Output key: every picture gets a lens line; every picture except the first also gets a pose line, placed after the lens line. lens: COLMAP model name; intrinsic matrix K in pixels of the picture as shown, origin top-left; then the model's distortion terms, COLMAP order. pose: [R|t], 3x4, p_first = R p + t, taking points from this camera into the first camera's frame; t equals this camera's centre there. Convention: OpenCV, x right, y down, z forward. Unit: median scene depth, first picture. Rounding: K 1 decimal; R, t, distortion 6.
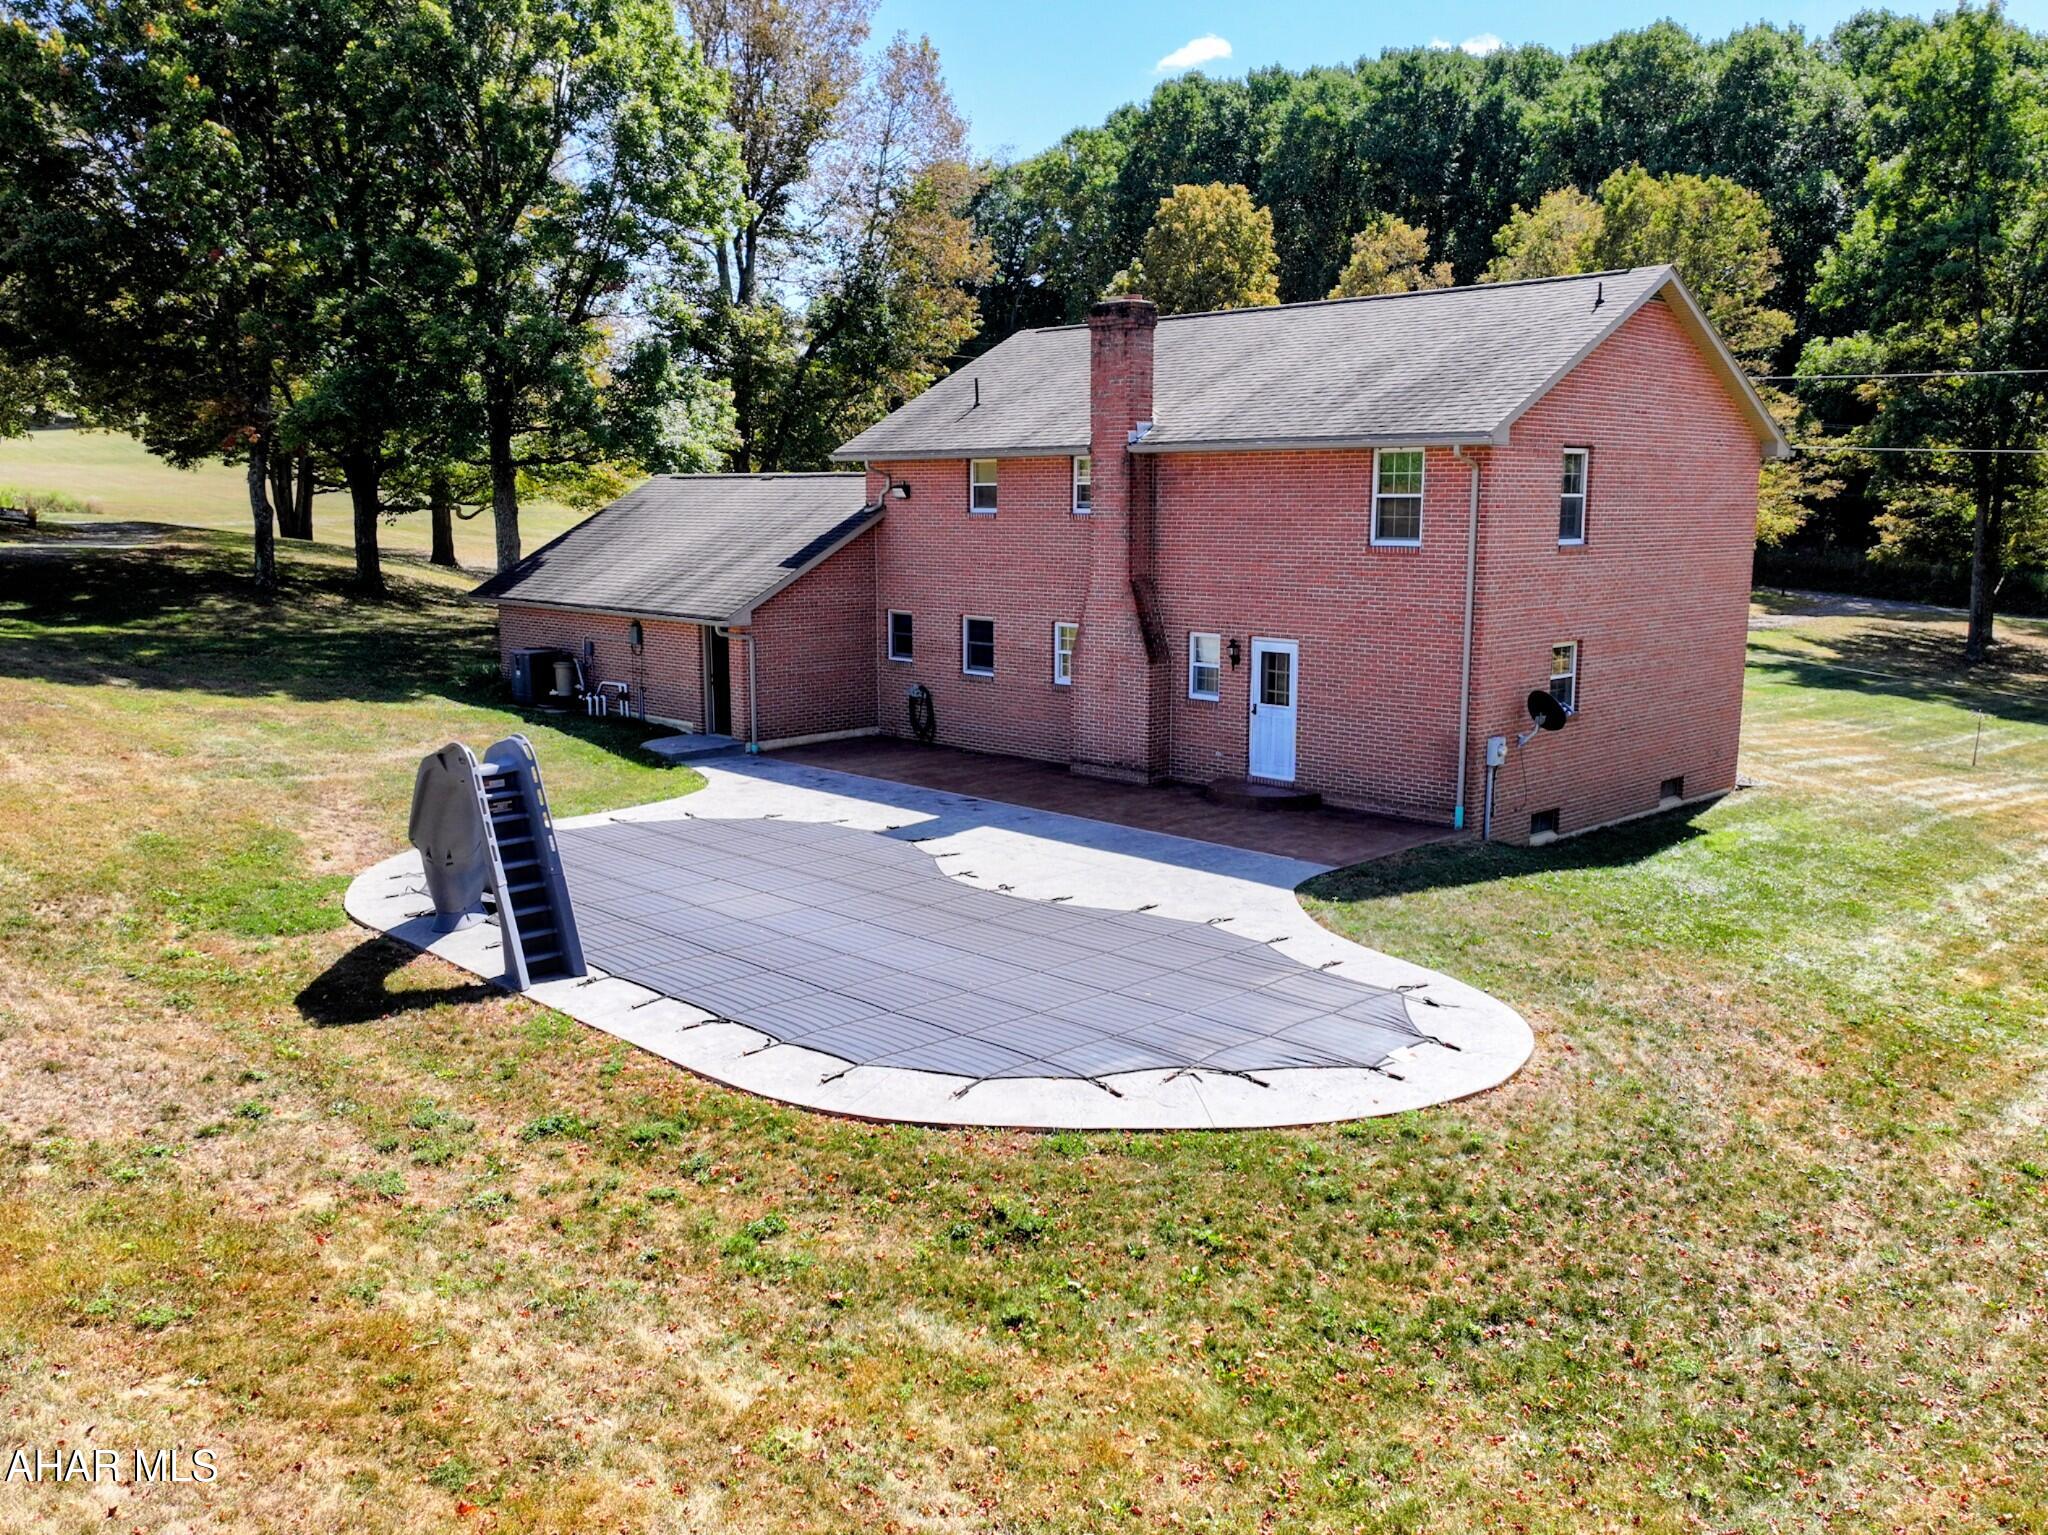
lens RADIAL K [[1674.5, 0, 1024.0], [0, 1674.5, 767.5], [0, 0, 1]] dist [0.007342, -0.002614]
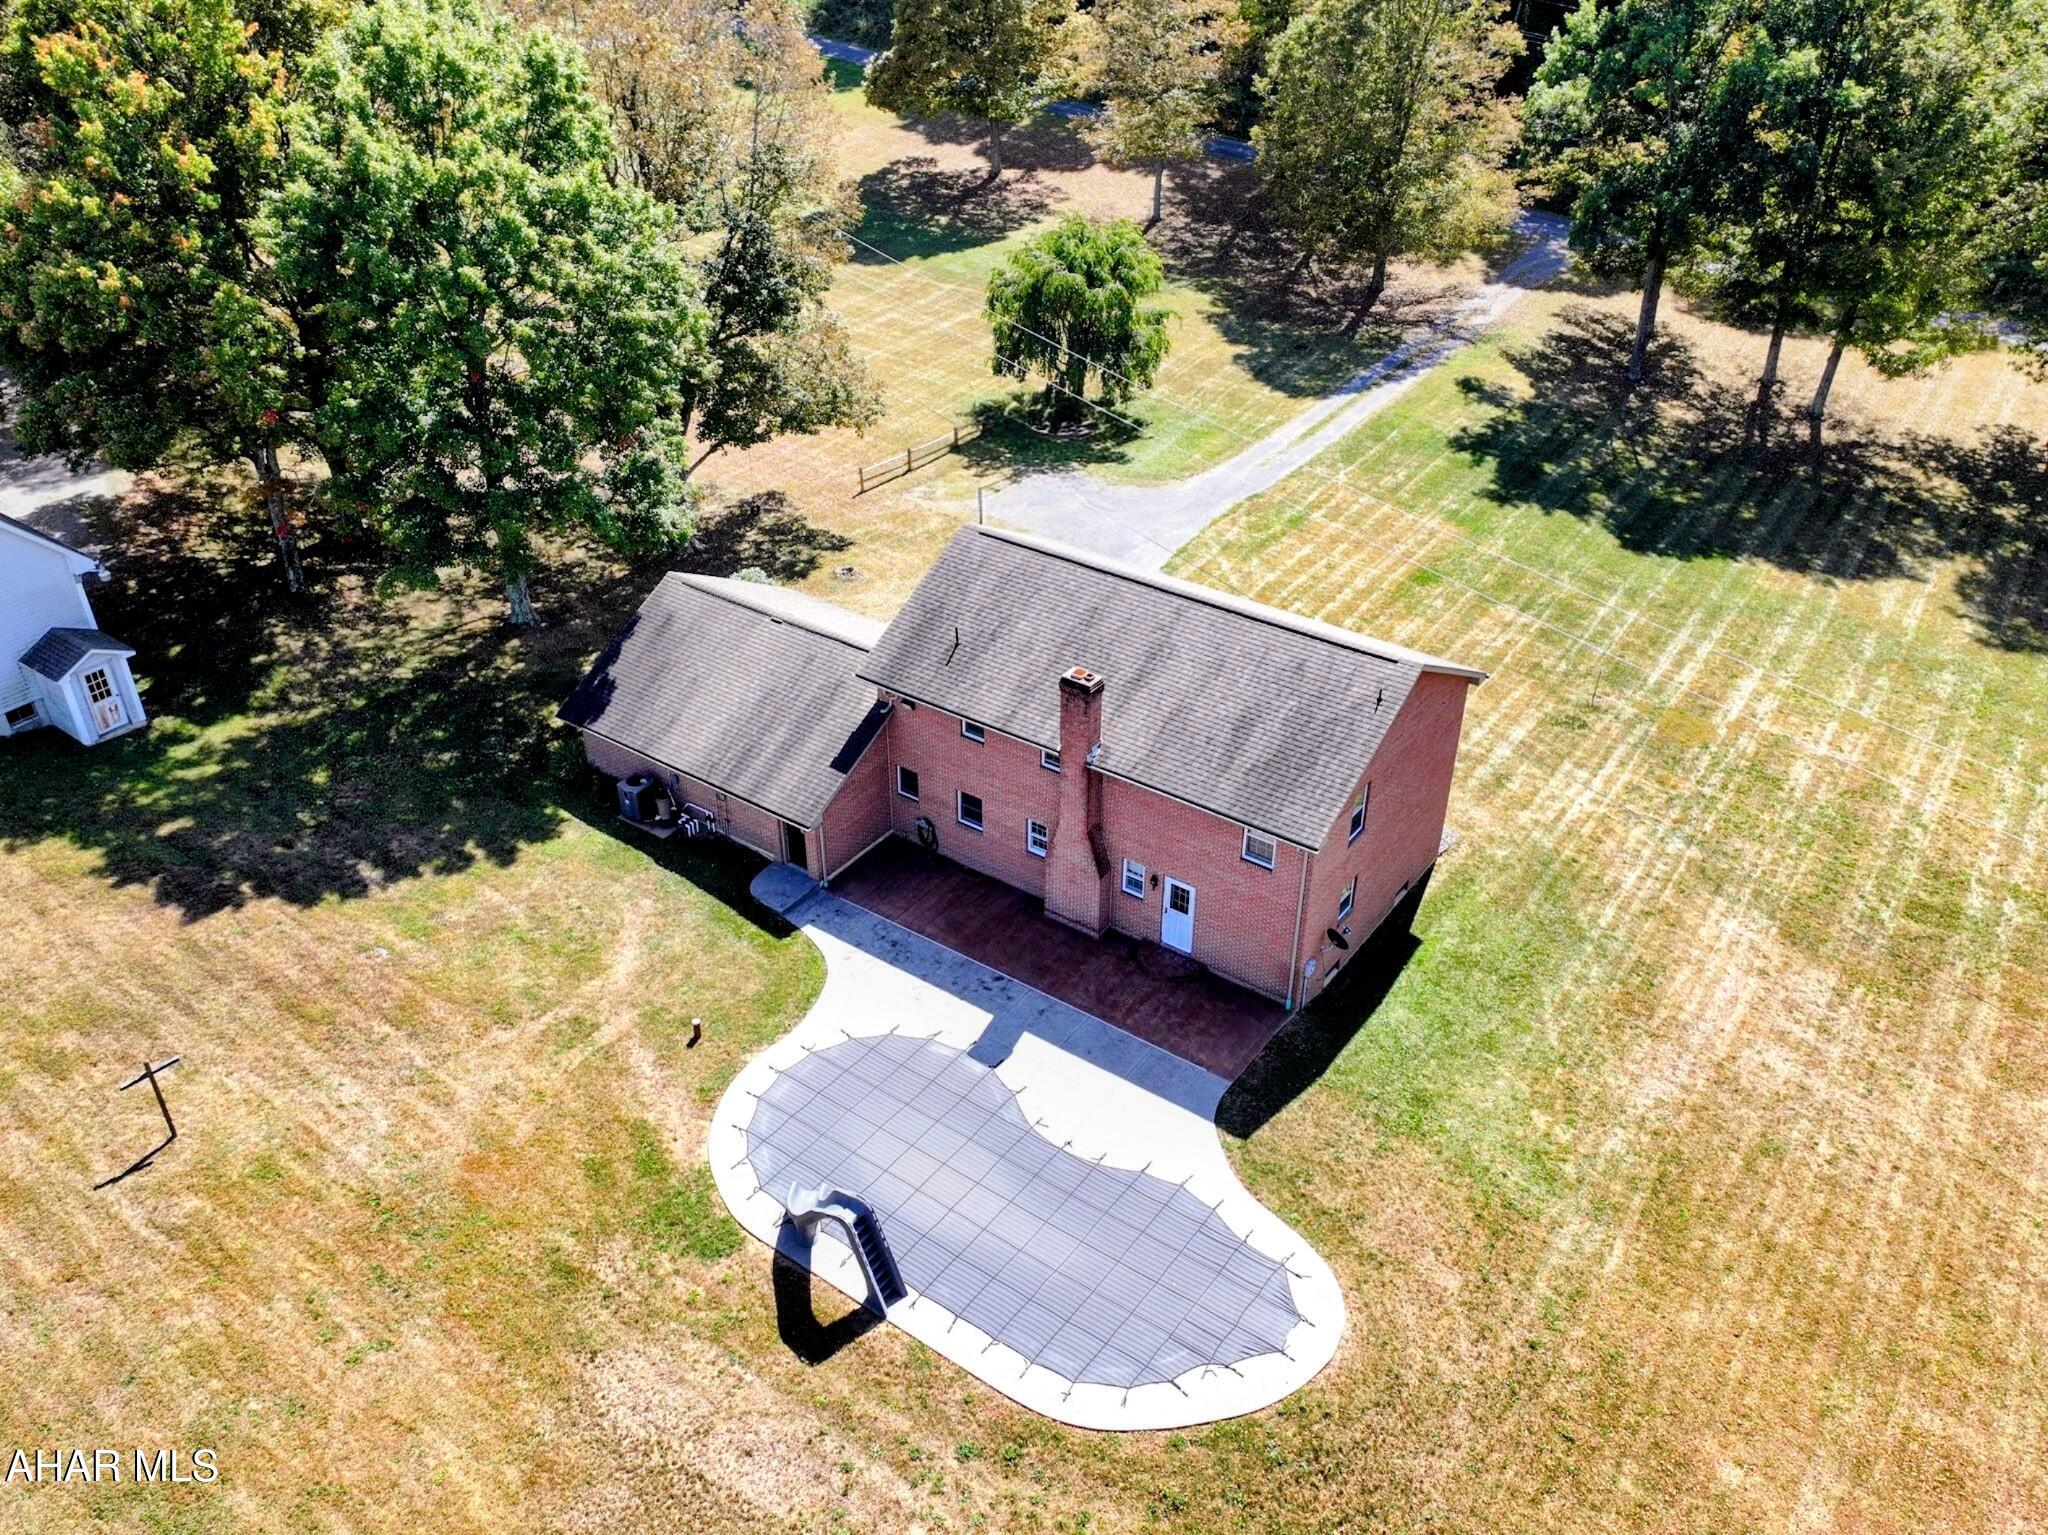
lens RADIAL K [[1674.5, 0, 1024.0], [0, 1674.5, 767.5], [0, 0, 1]] dist [0.007342, -0.002614]
pose [[0.984621, -0.096865, 0.145391, -0.319553], [0.028939, 0.911149, 0.411060, -1.188661], [-0.172290, -0.400531, 0.899939, -0.577182]]
